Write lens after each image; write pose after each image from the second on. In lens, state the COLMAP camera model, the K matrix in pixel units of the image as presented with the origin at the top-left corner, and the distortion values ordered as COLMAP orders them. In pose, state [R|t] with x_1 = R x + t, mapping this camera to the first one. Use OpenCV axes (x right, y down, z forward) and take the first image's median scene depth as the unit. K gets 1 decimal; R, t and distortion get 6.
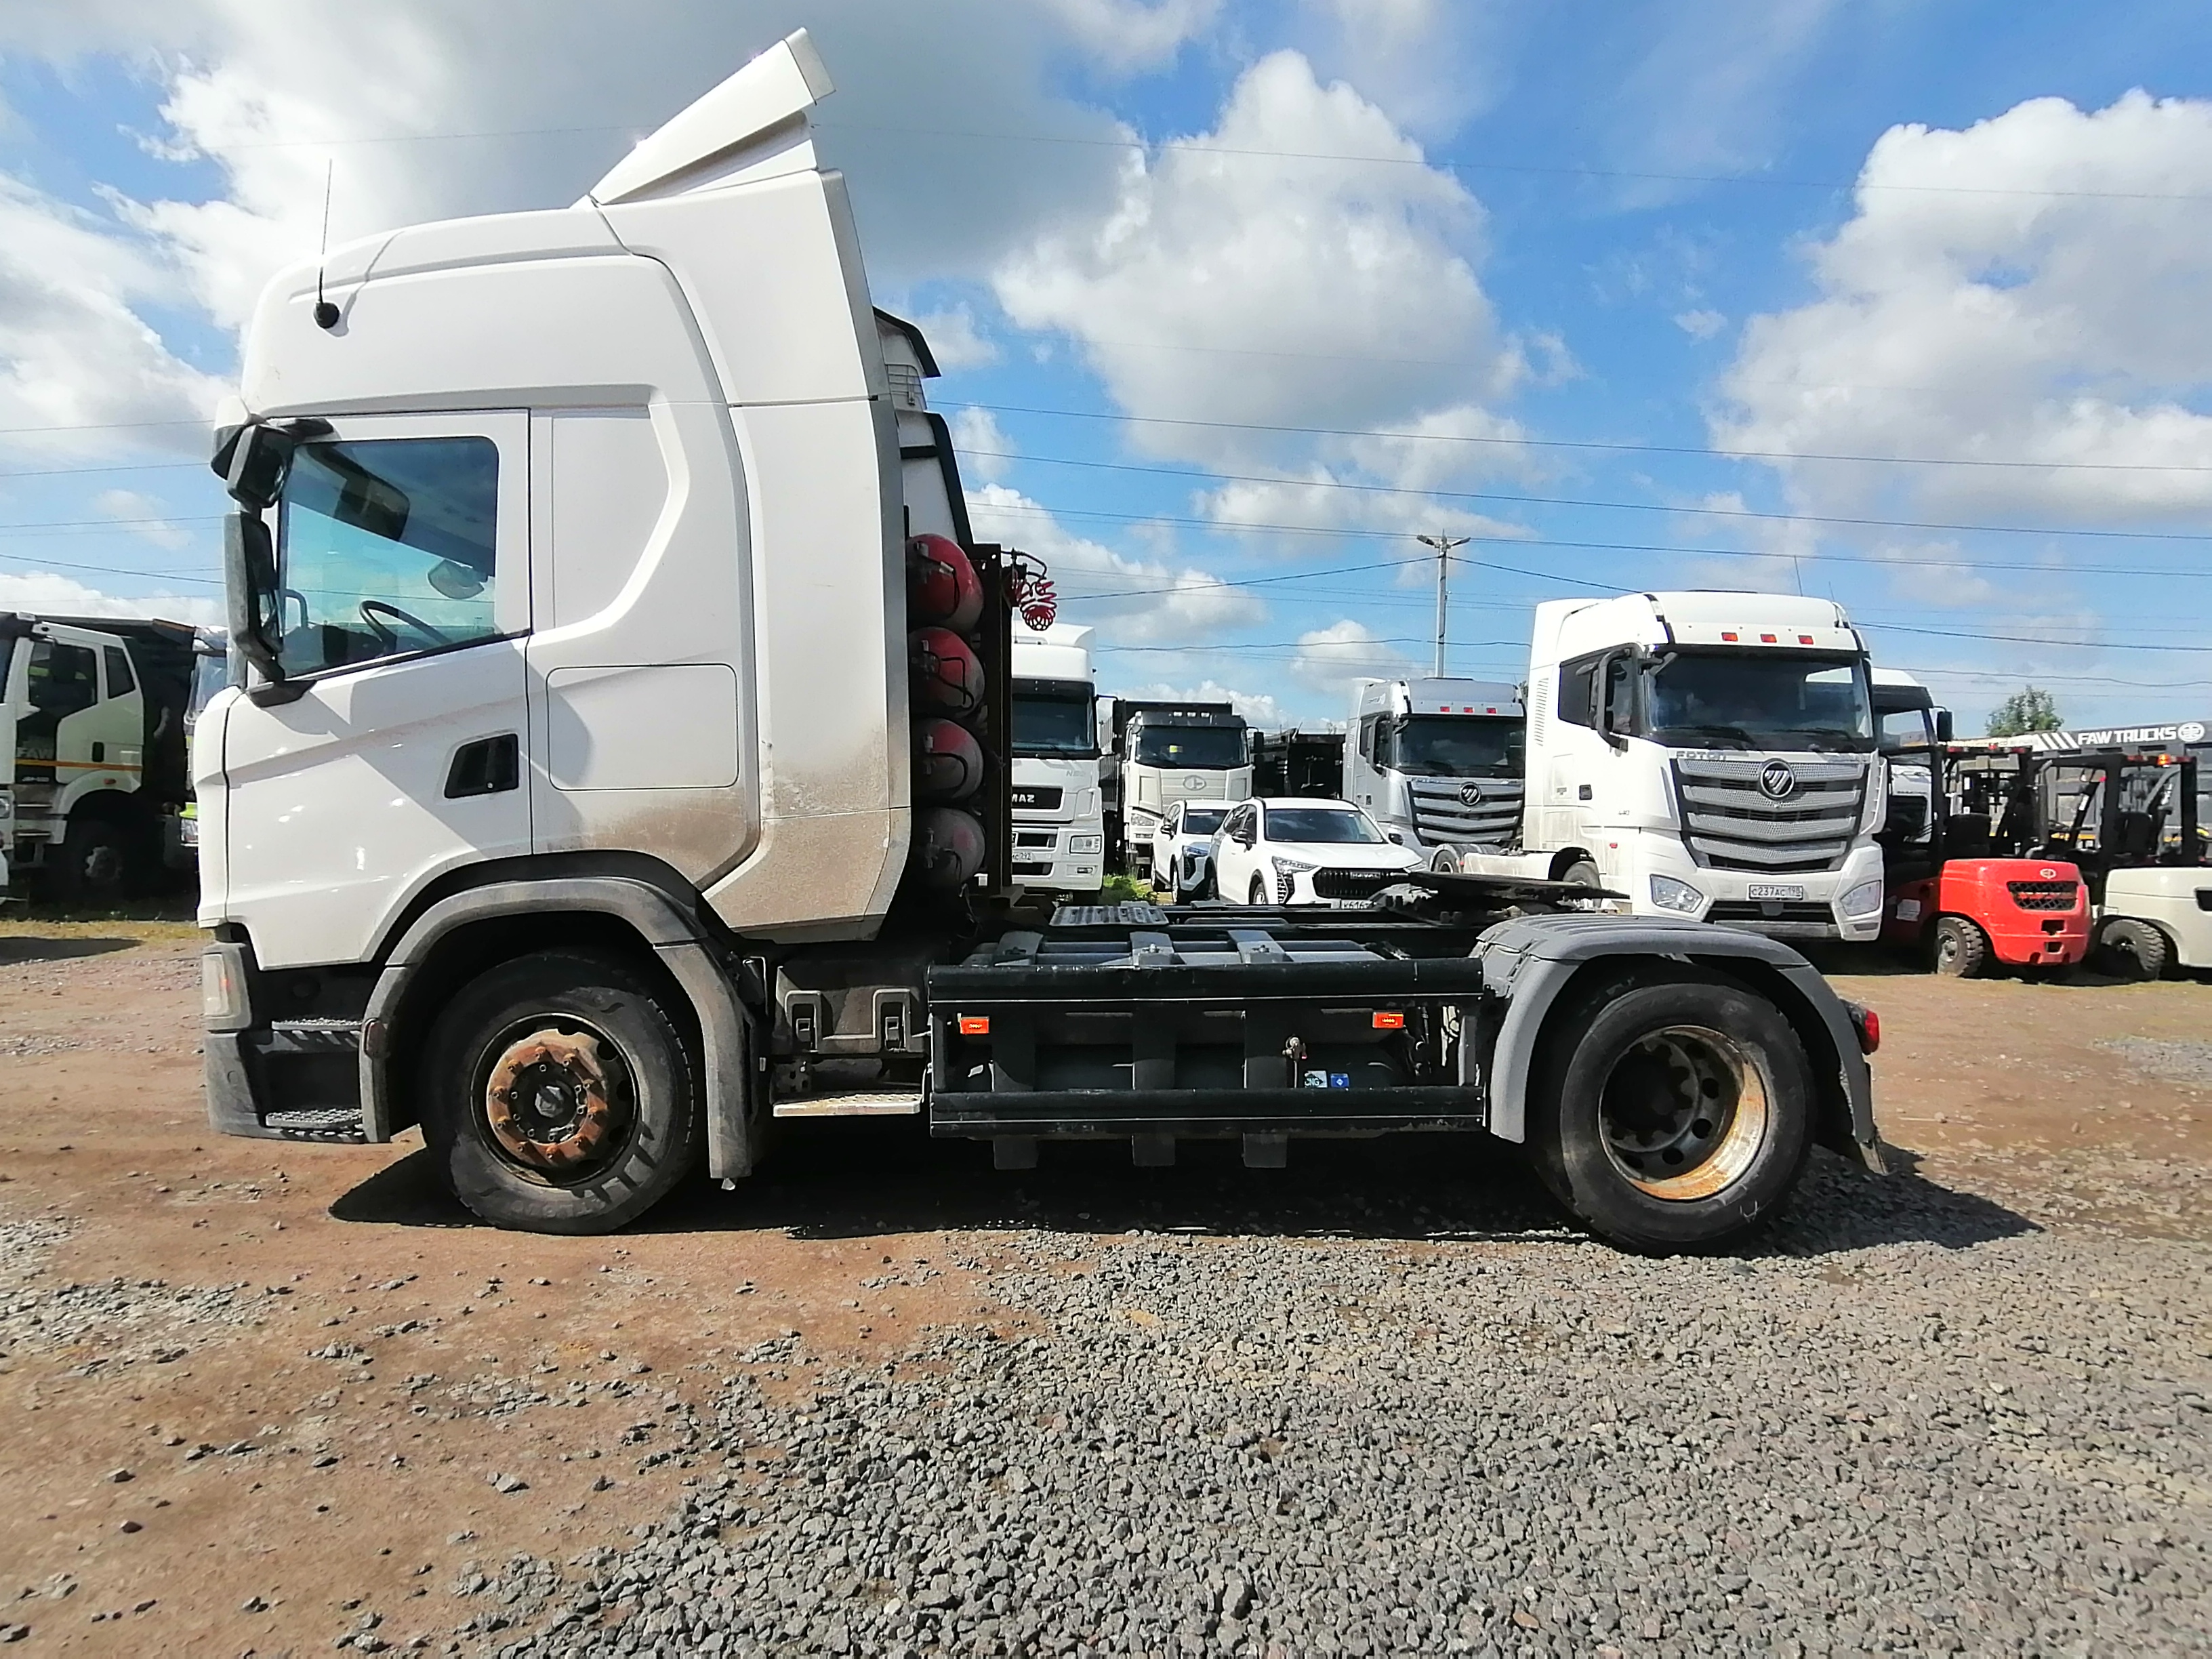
lens RADIAL K [[1151.2, 0, 1095.6], [0, 1151.2, 842.9], [0, 0, 1]] dist [-0.035544, 0.023922]
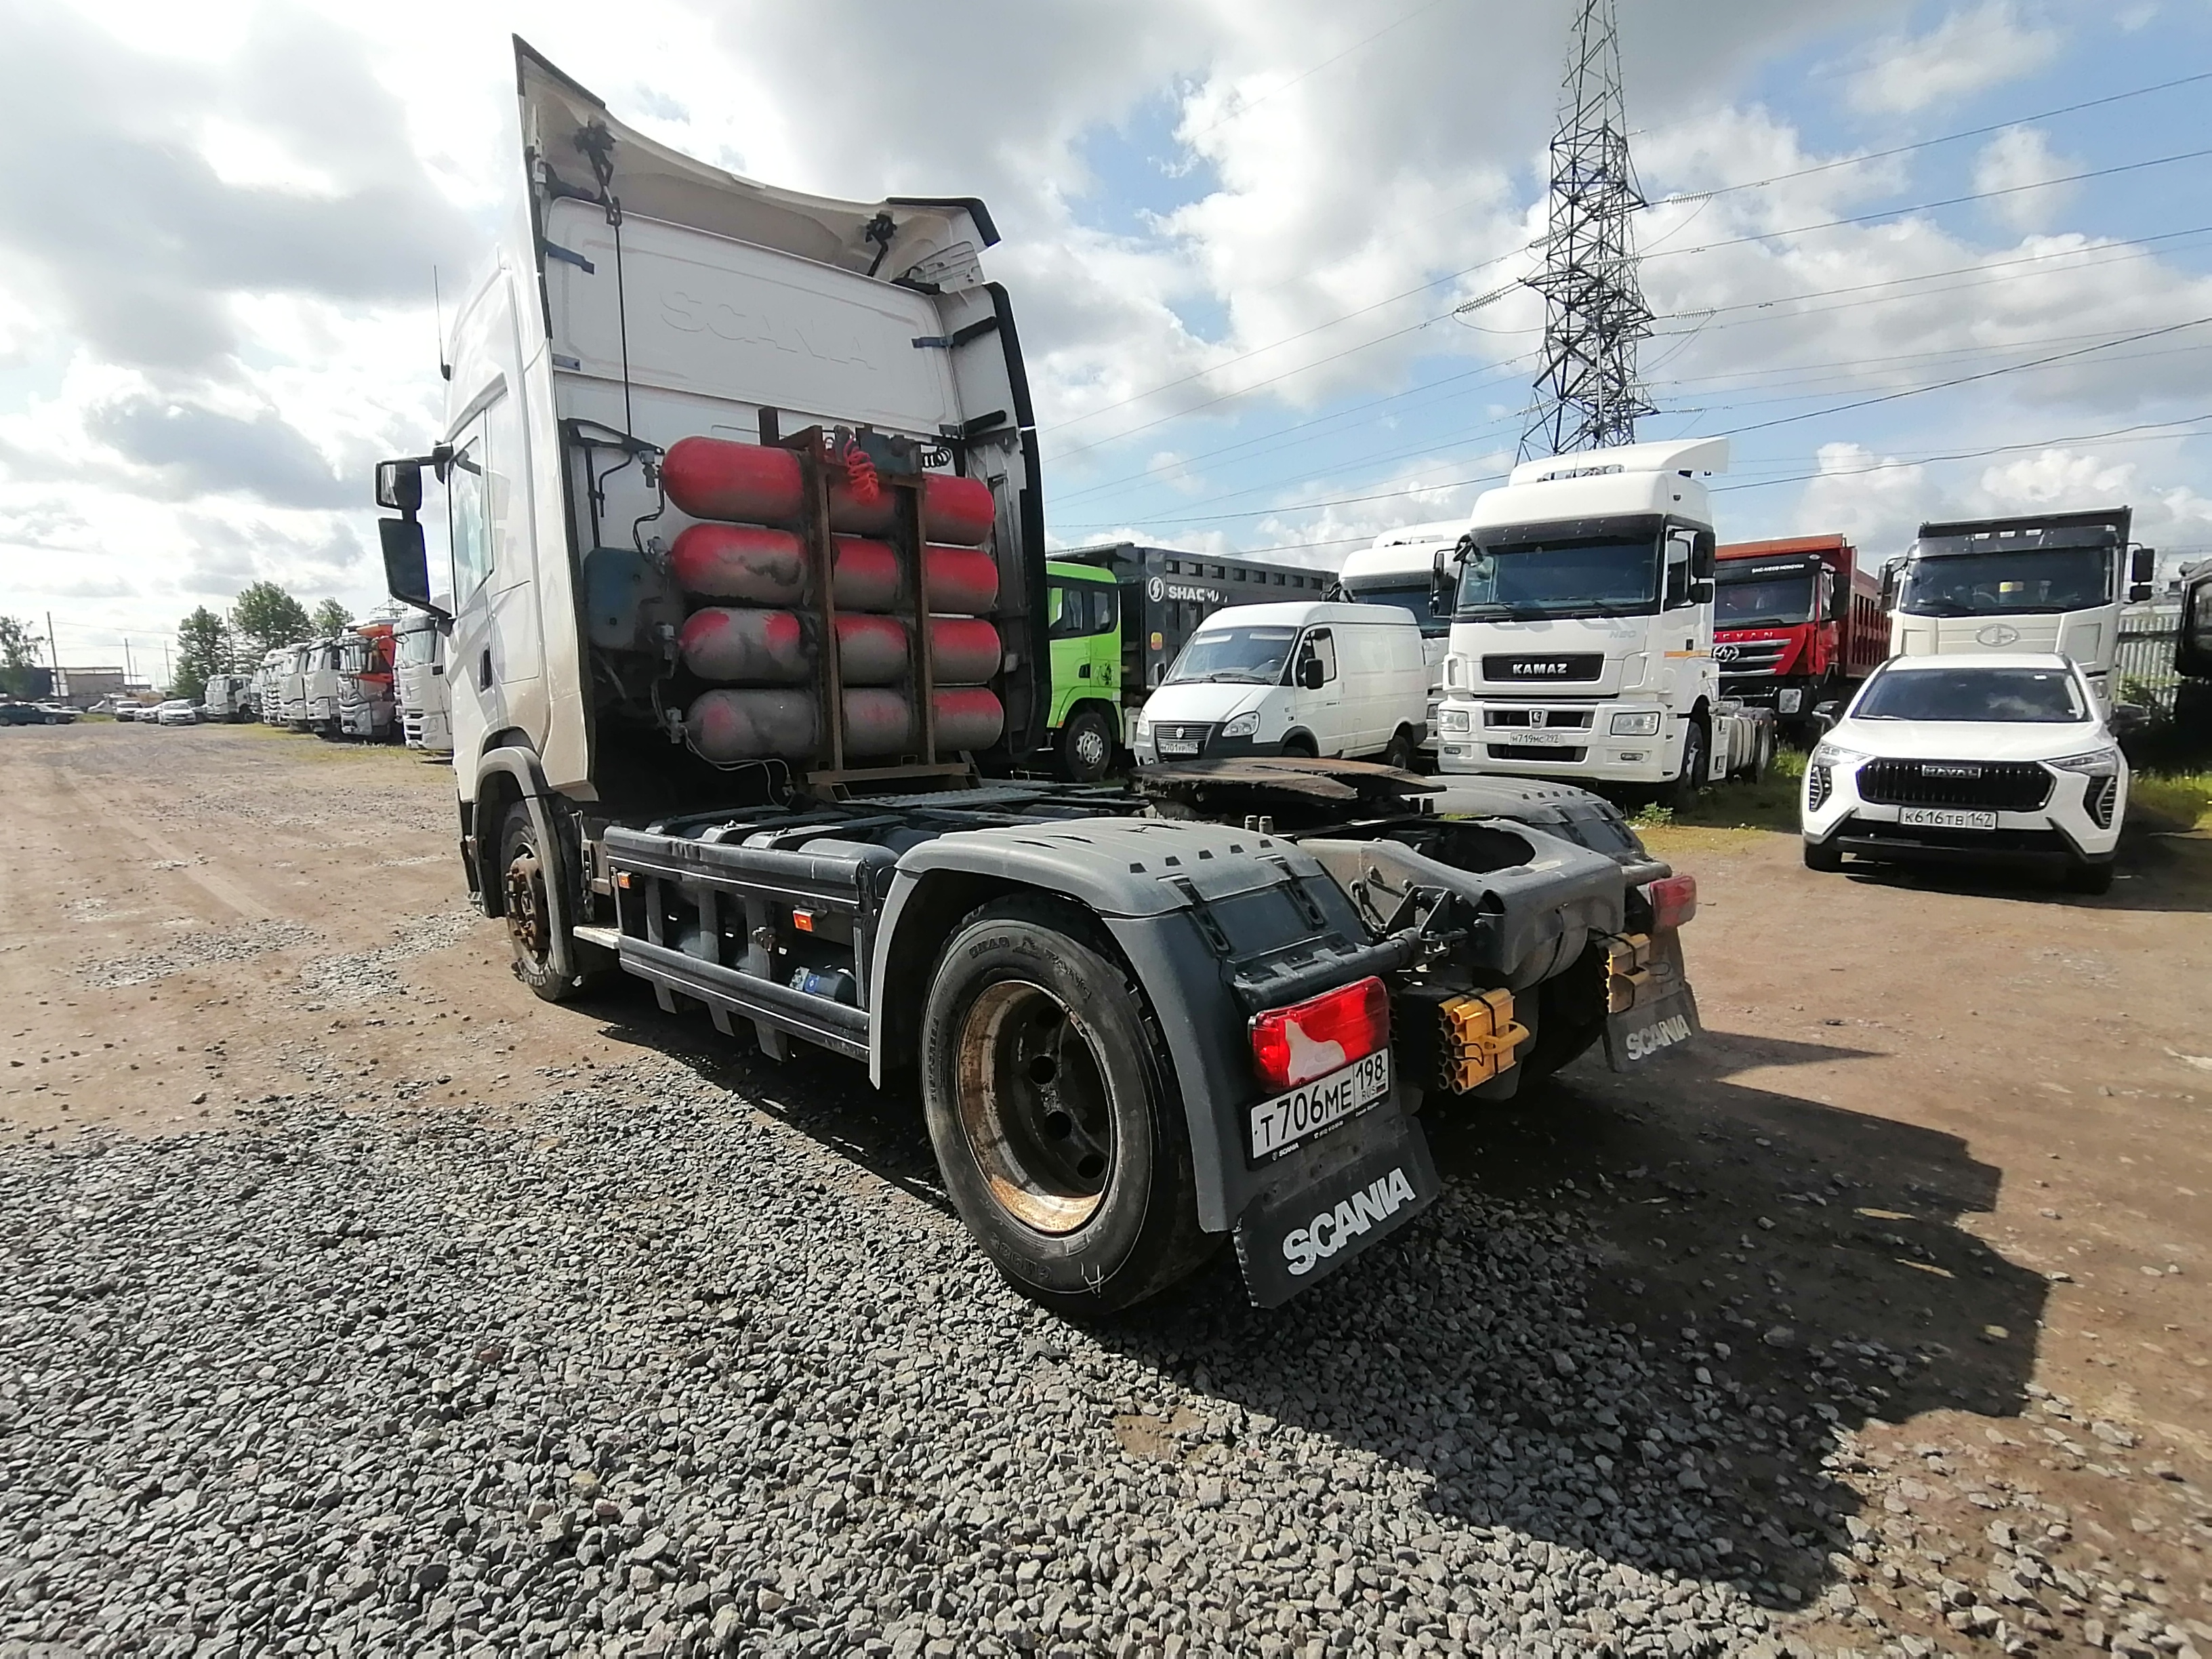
lens RADIAL K [[1151.2, 0, 1095.6], [0, 1151.2, 842.9], [0, 0, 1]] dist [-0.035544, 0.023922]
pose [[0.669753, 0.072132, -0.739073, 0.119157], [0.003323, 0.994970, 0.100119, 0.001000], [0.742577, -0.069511, 0.666144, 0.066613]]
